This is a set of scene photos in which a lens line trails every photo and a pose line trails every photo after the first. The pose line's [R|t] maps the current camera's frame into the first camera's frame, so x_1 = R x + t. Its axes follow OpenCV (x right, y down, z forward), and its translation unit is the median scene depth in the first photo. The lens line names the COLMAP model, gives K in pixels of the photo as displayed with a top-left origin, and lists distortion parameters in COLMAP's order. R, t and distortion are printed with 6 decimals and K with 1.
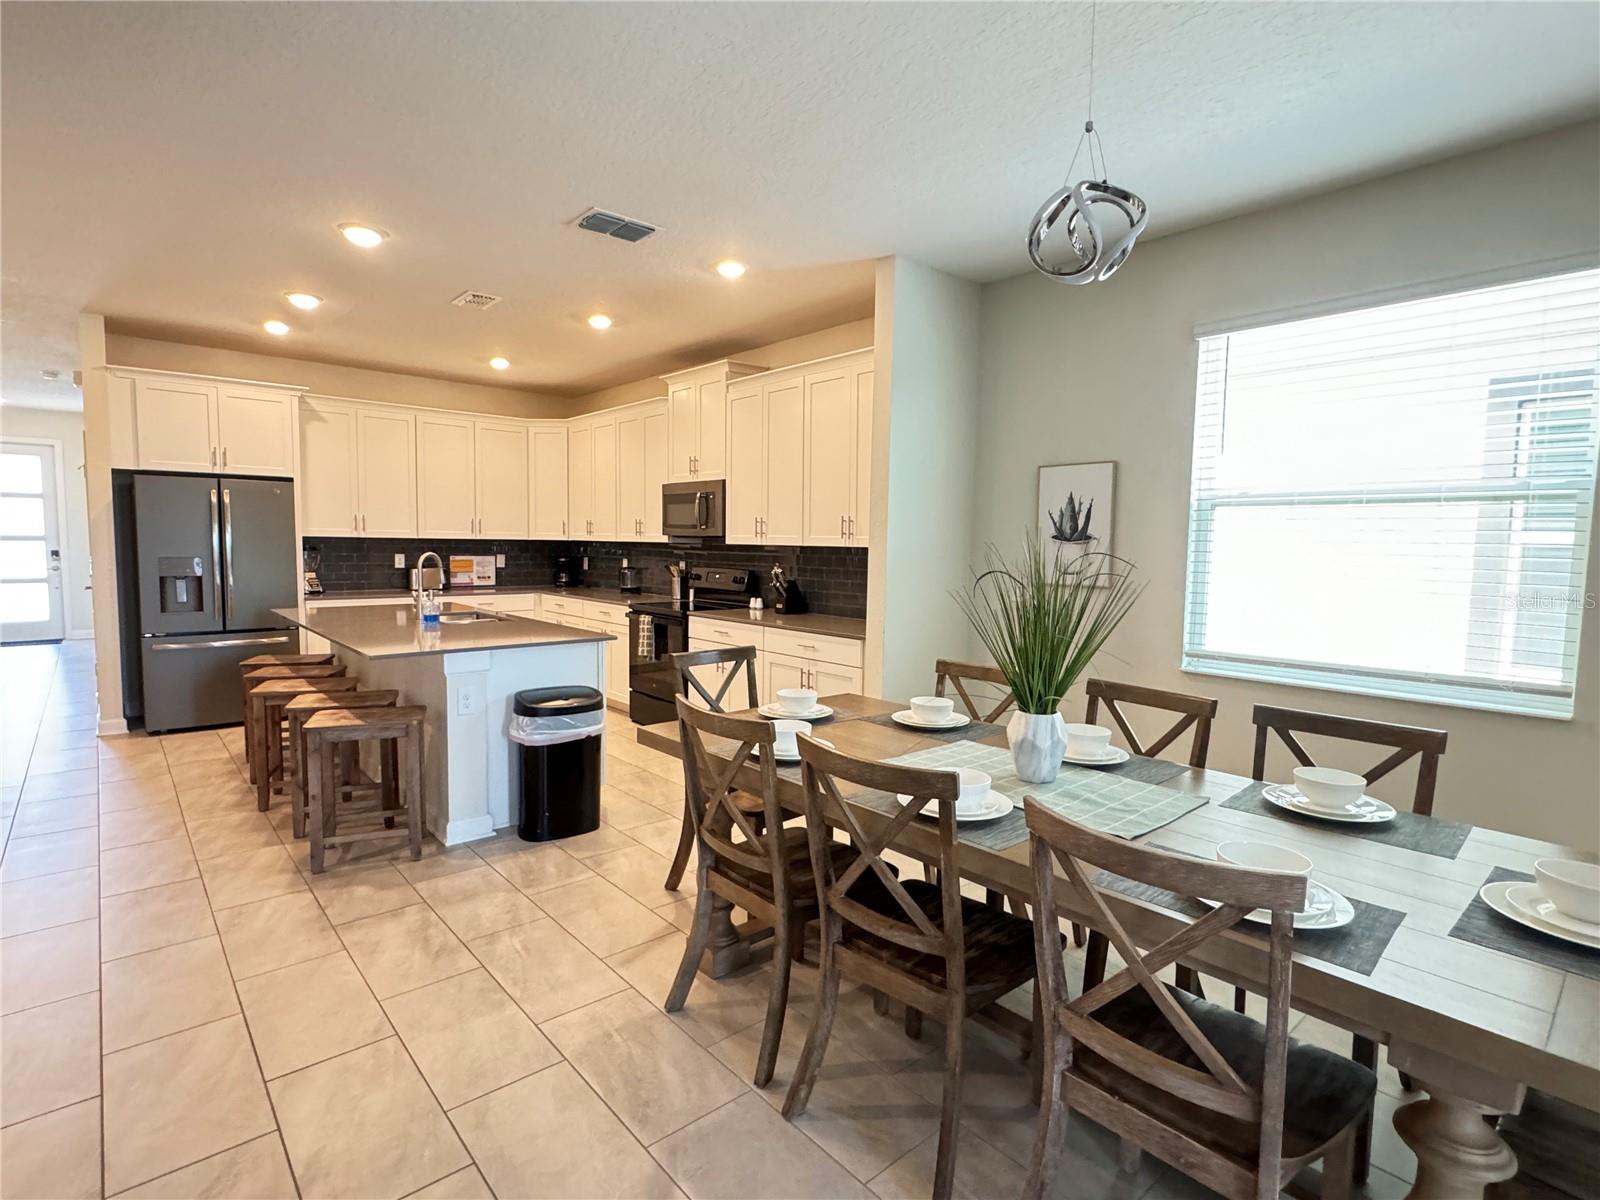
lens RADIAL K [[802.7, 0, 796.9], [0, 802.7, 602.9], [0, 0, 1]] dist [-0.000709, 0.000099]
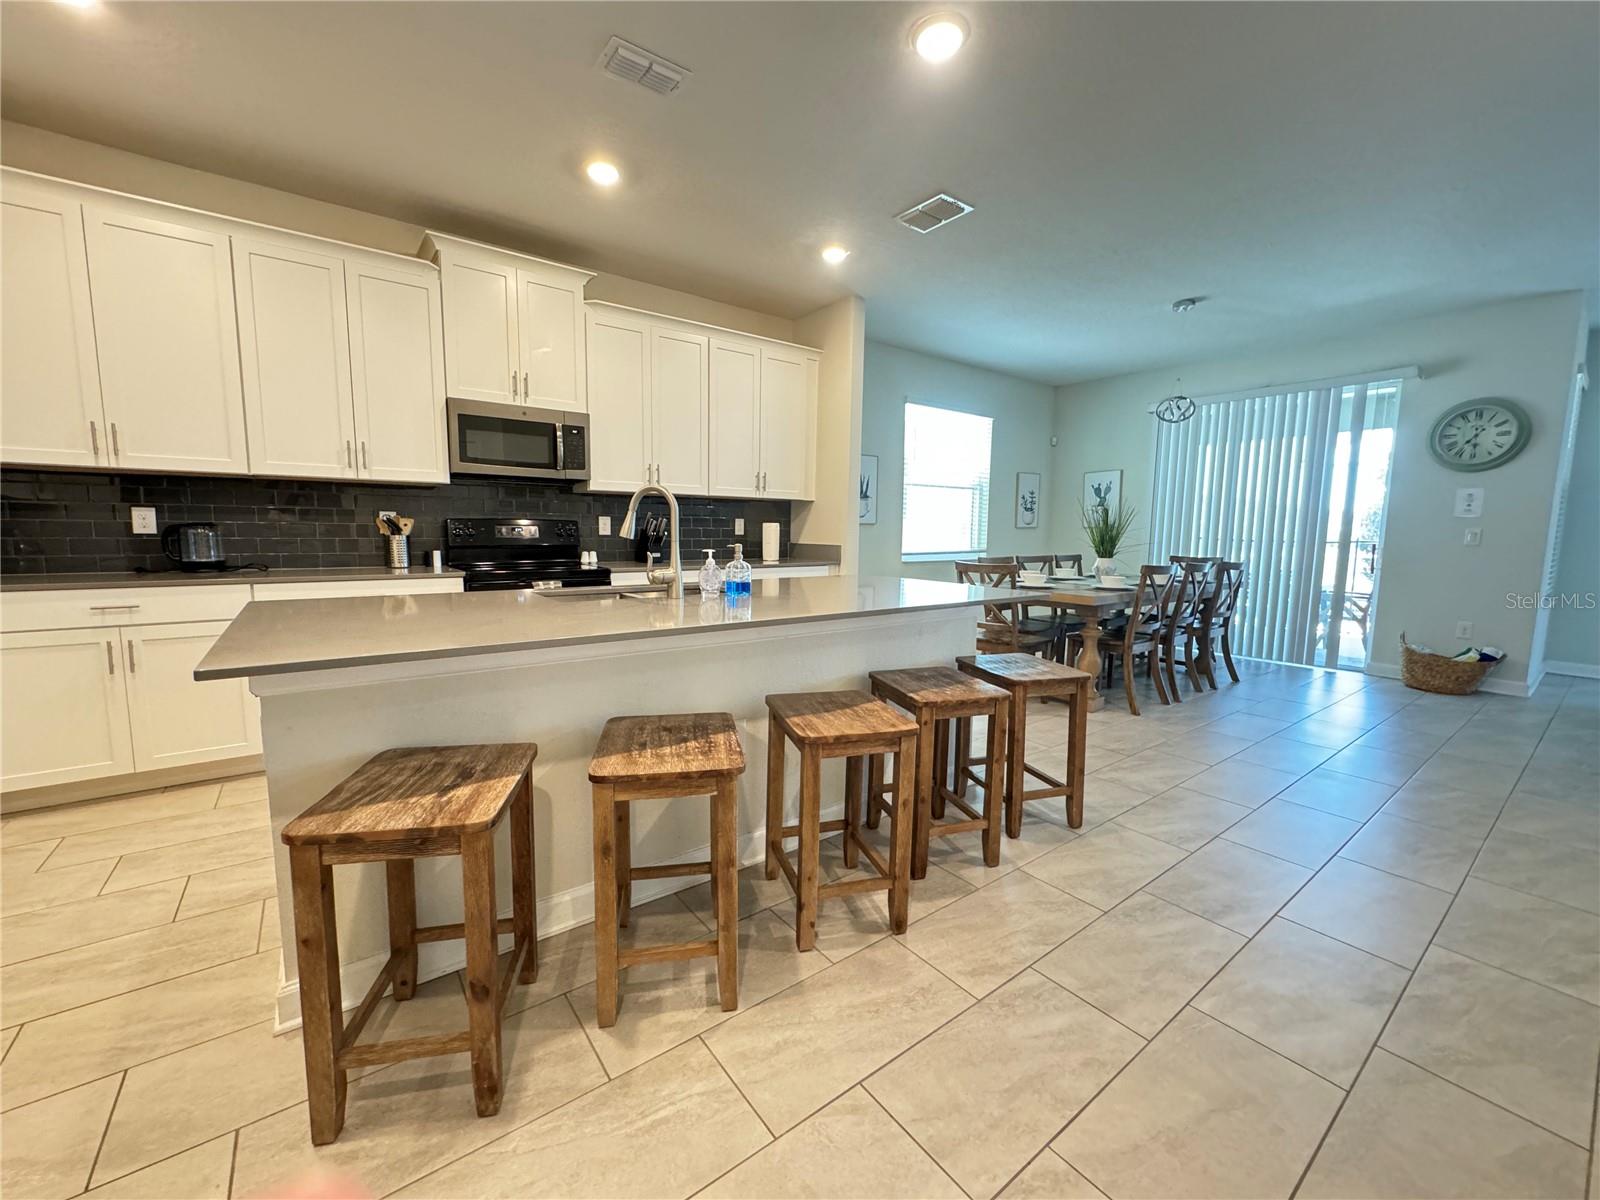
lens RADIAL K [[641.2, 0, 807.0], [0, 641.2, 601.7], [0, 0, 1]] dist [-0.001535, 0.000134]
pose [[0.066693, -0.128011, 0.989528, -0.714025], [0.065053, 0.990184, 0.123711, -0.022321], [-0.995651, 0.056121, 0.074366, 0.665396]]
